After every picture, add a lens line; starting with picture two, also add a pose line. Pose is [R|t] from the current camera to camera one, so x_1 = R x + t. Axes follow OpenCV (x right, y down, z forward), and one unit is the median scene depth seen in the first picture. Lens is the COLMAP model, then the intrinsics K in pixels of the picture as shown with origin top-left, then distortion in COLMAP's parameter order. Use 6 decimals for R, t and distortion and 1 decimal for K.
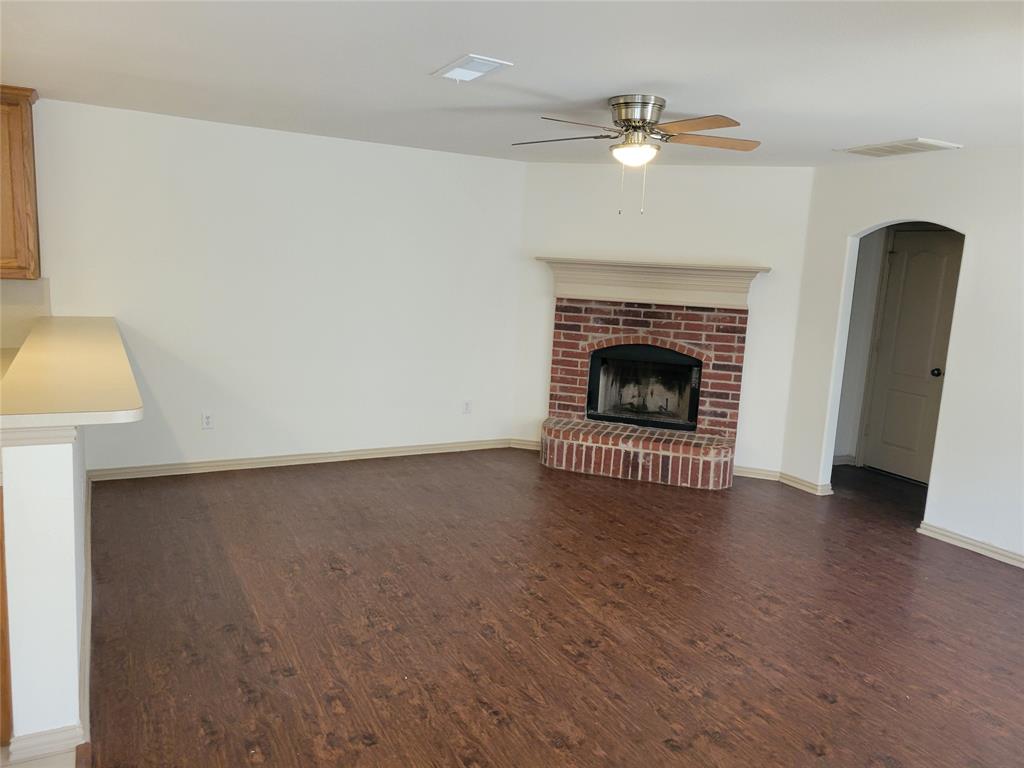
lens RADIAL K [[773.4, 0, 515.9], [0, 773.4, 389.9], [0, 0, 1]] dist [0.054090, -0.016215]
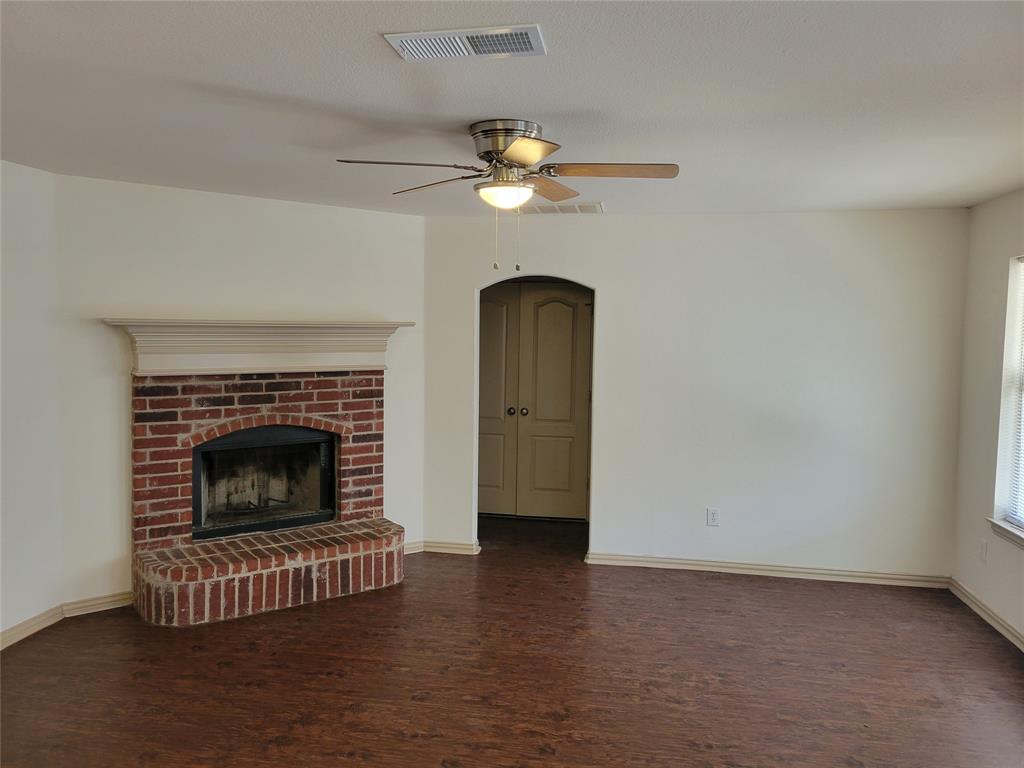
lens RADIAL K [[773.4, 0, 513.2], [0, 773.4, 375.2], [0, 0, 1]] dist [0.054090, -0.016215]
pose [[0.610612, -0.098548, 0.785774, -0.298135], [0.147441, 0.989026, 0.009465, -0.081547], [-0.778084, 0.110076, 0.618441, 0.332816]]
